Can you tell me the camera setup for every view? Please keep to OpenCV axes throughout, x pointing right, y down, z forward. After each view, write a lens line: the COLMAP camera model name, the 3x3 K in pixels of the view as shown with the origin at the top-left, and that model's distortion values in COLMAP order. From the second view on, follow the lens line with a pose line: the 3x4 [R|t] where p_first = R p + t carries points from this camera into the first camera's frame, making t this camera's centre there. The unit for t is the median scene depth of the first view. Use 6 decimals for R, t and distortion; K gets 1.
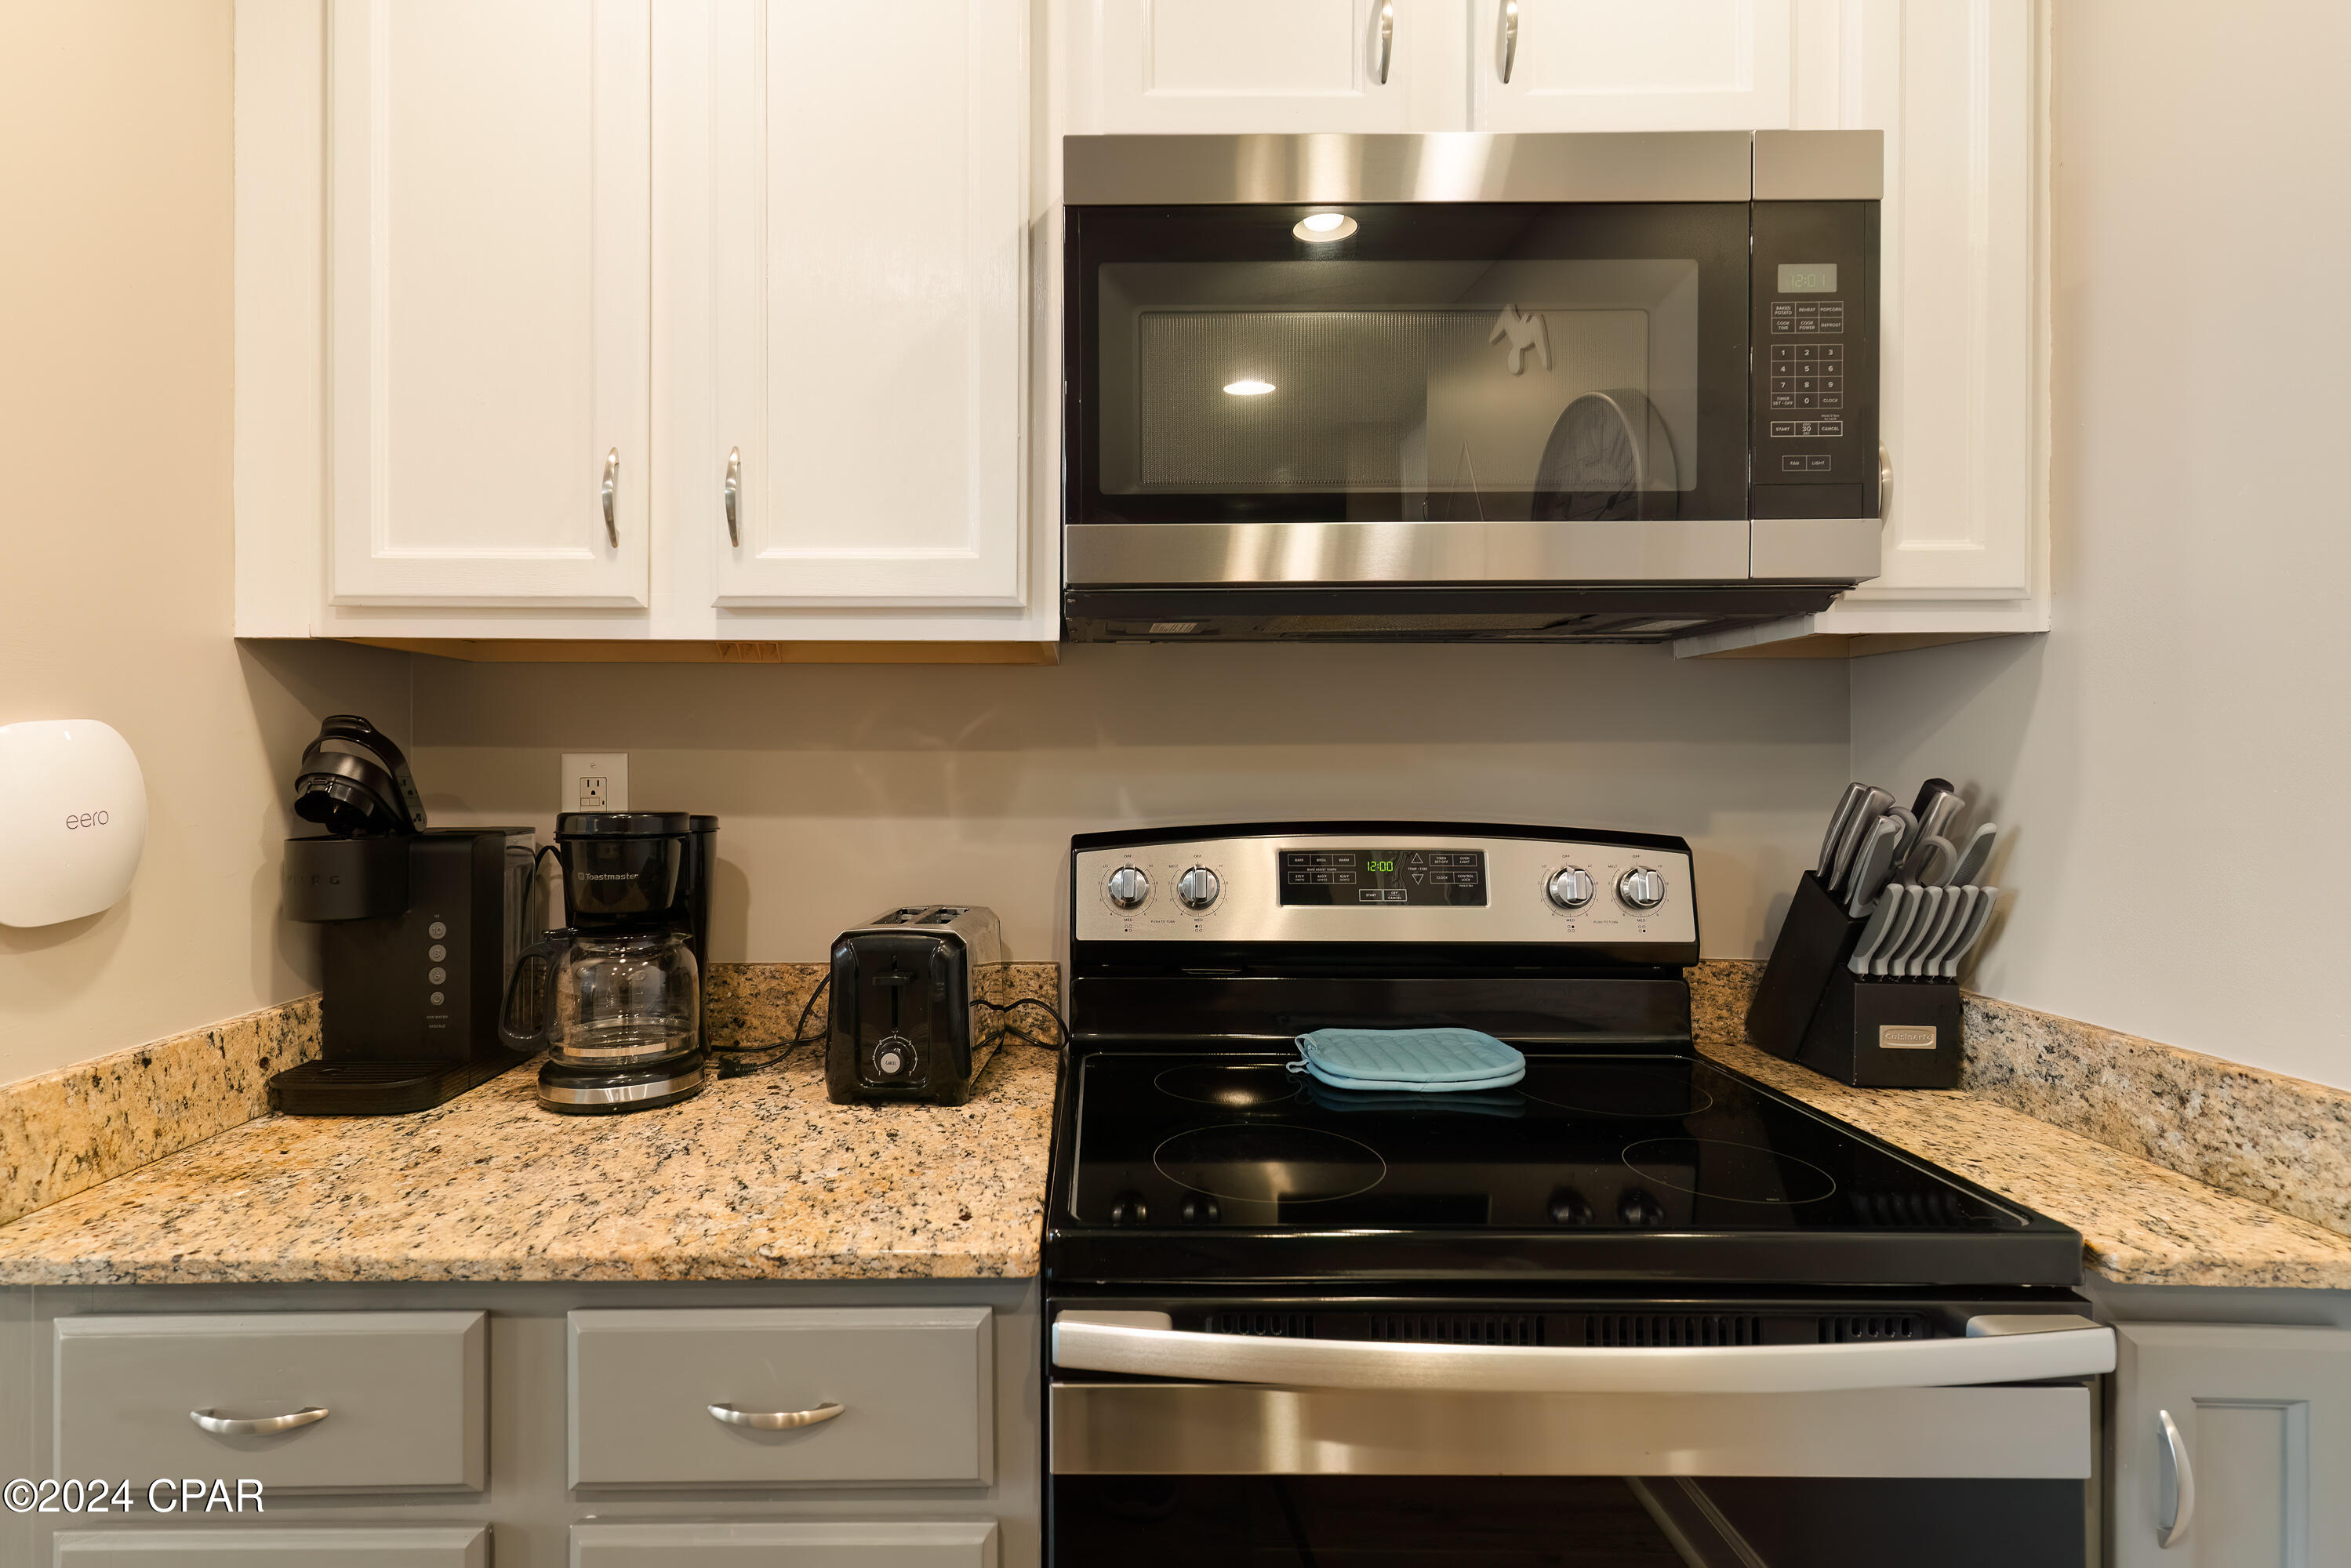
lens RADIAL K [[1159.1, 0, 1102.1], [0, 1159.1, 765.6], [0, 0, 1]] dist [0.000869, 0.000099]
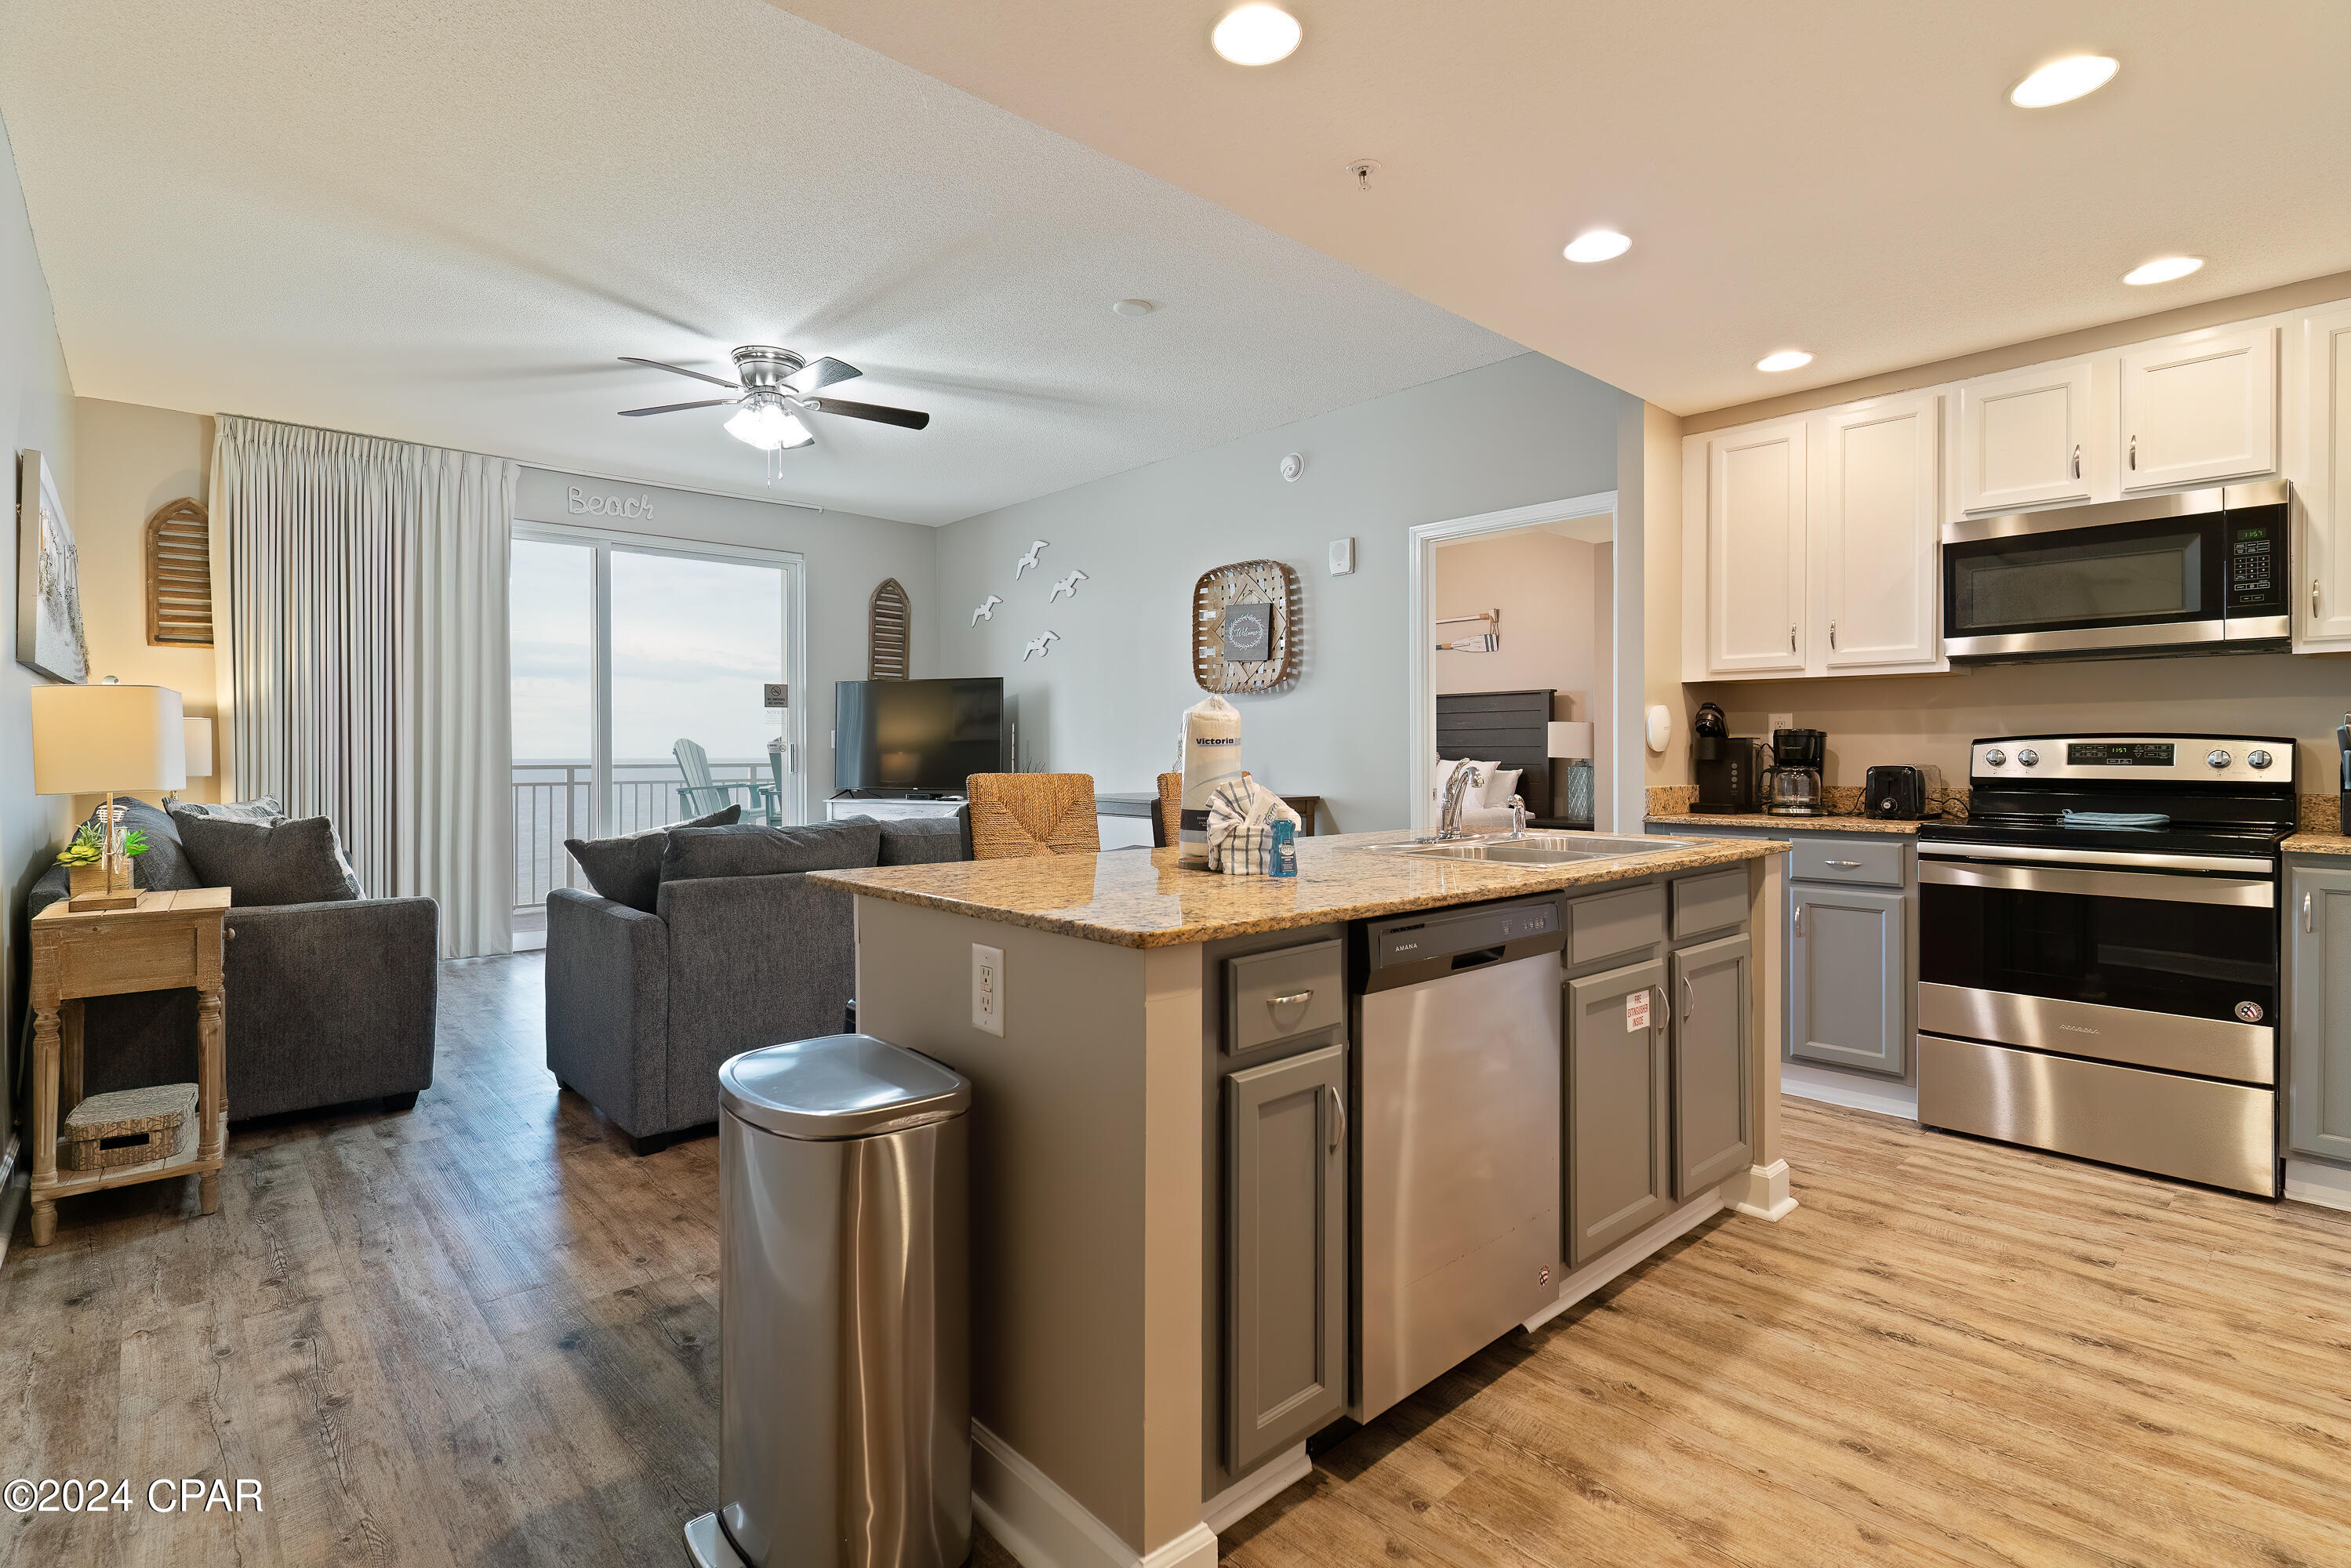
lens RADIAL K [[1124.0, 0, 1158.1], [0, 1124.0, 756.4], [0, 0, 1]] dist [0.008768, -0.001222]
pose [[0.660526, 0.004392, -0.750791, 0.791692], [-0.000639, 0.999986, 0.005288, 0.100070], [0.750803, -0.003013, 0.660519, -2.462291]]
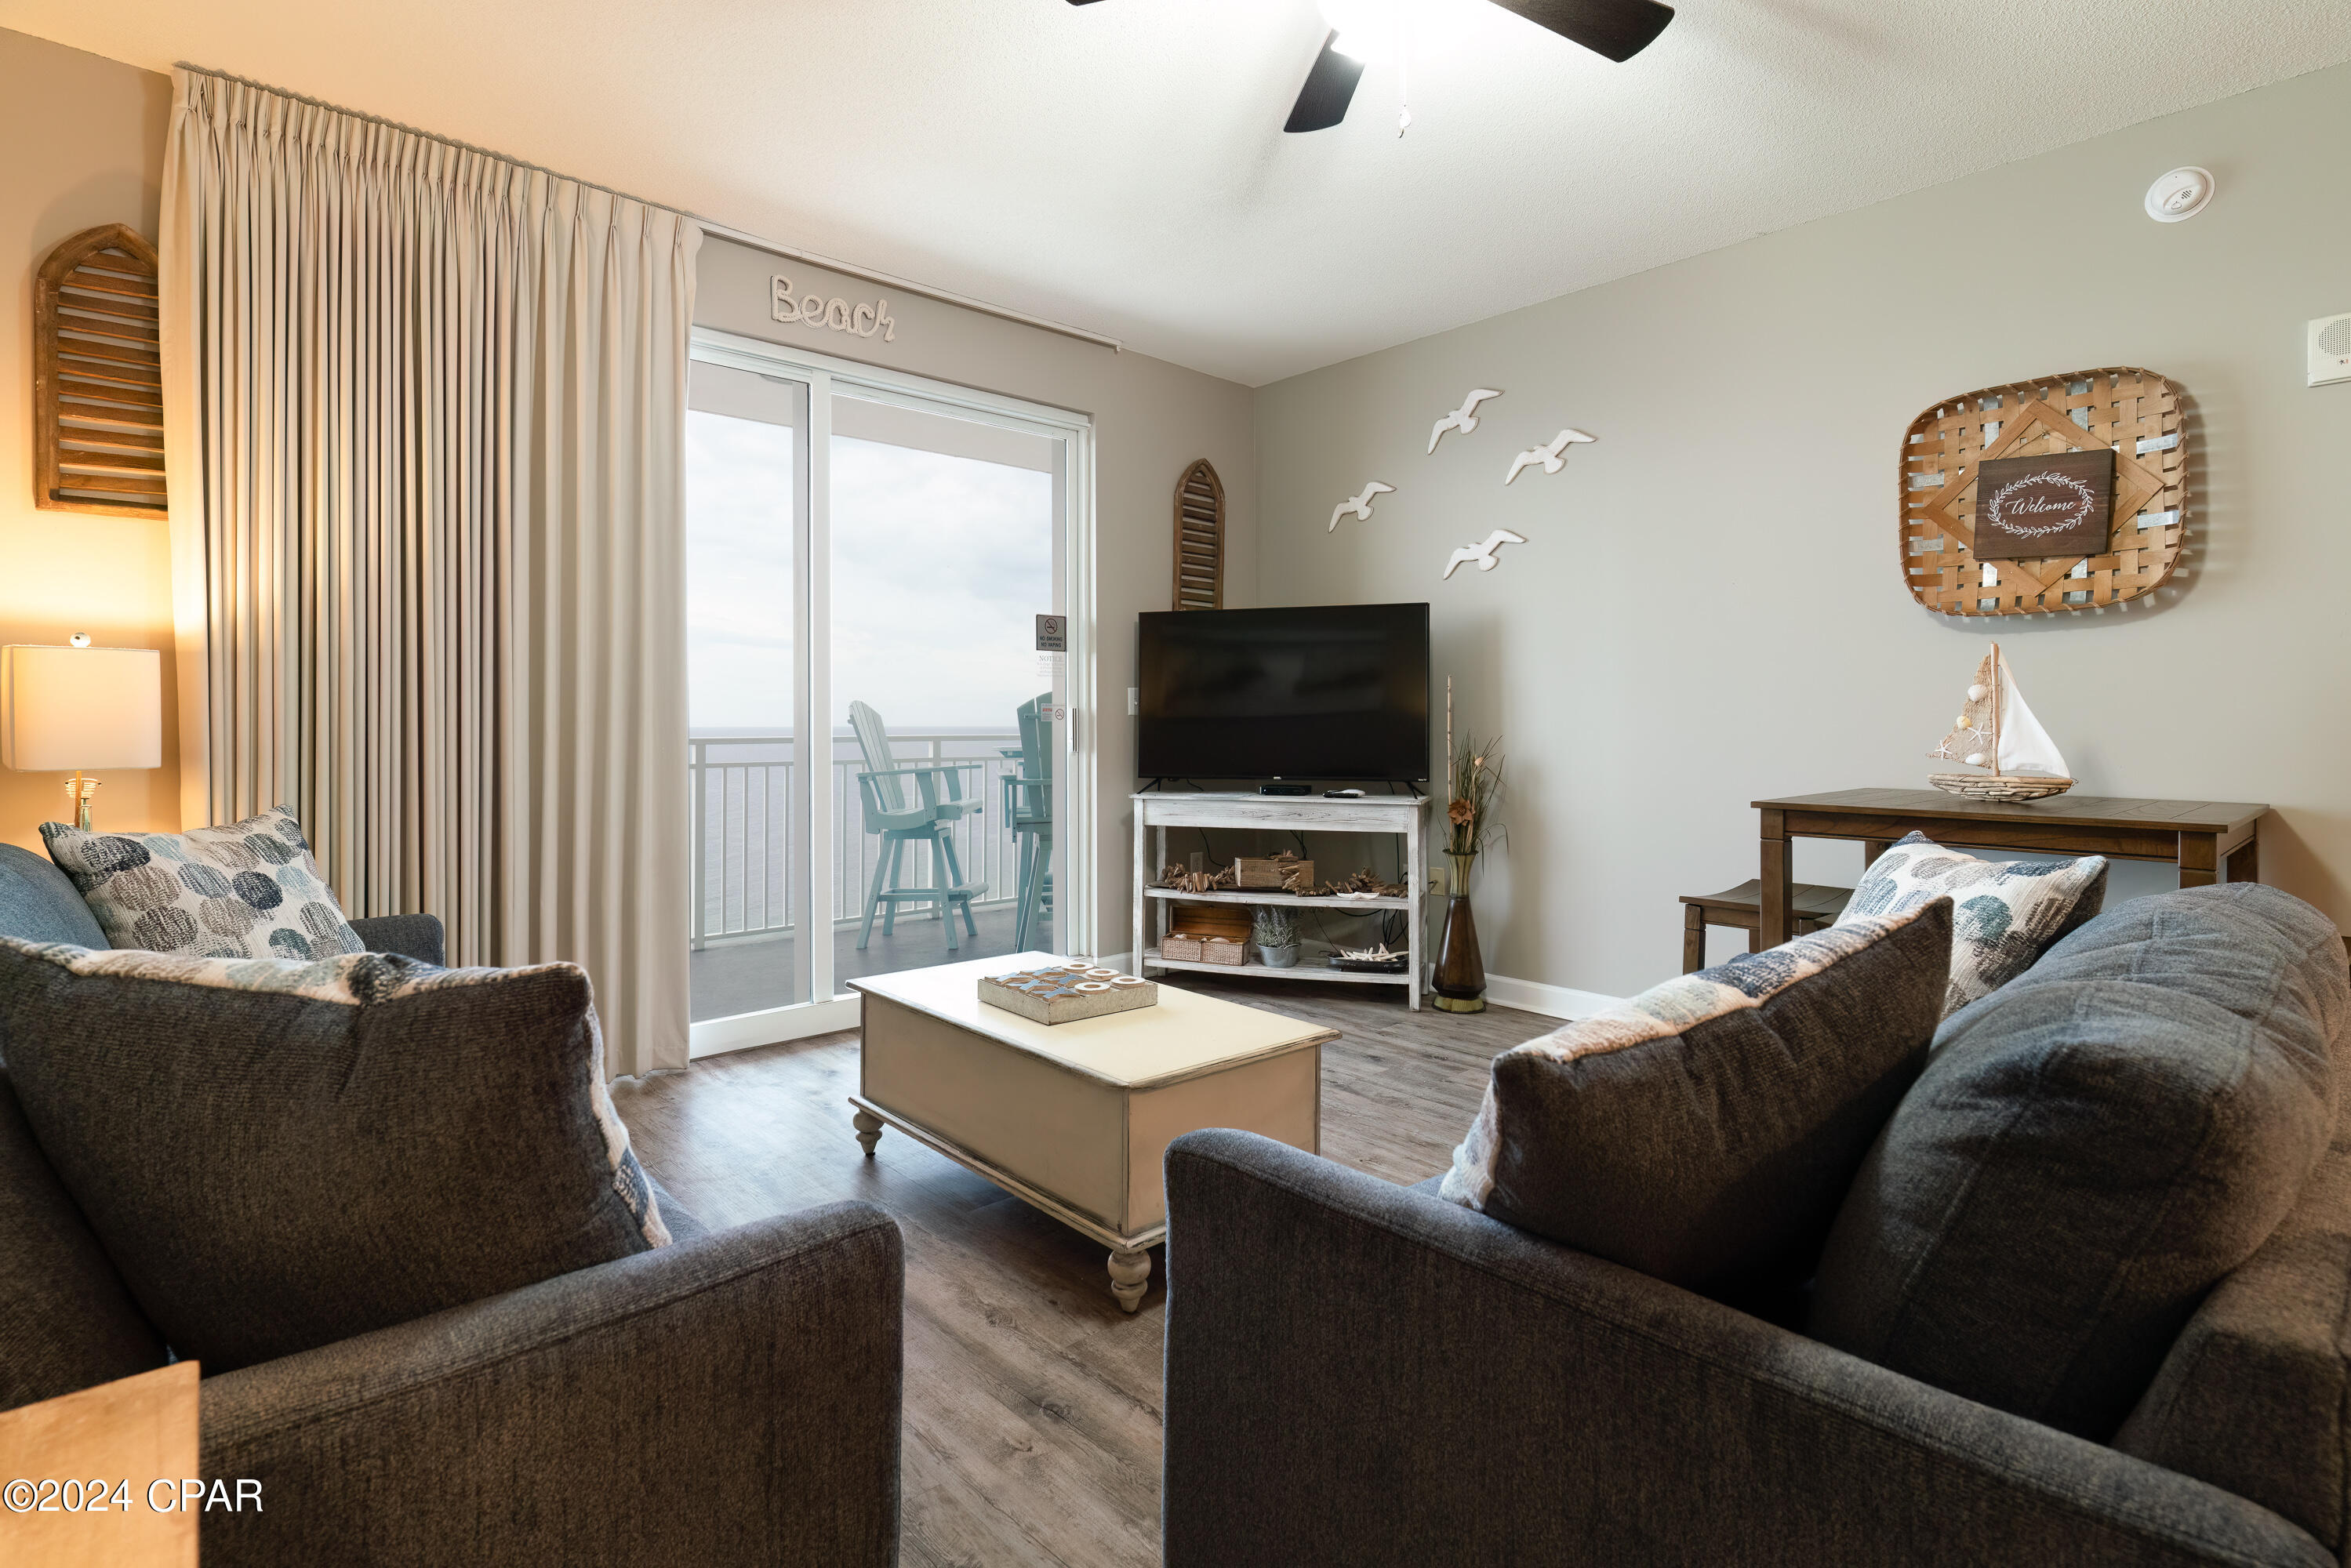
lens RADIAL K [[1152.0, 0, 1185.3], [0, 1152.0, 724.5], [0, 0, 1]] dist [0.001893, -0.000170]
pose [[0.674560, 0.003847, -0.738210, -1.799369], [-0.001795, 0.999992, 0.003571, 0.110334], [0.738218, -0.001083, 0.674562, -2.370419]]
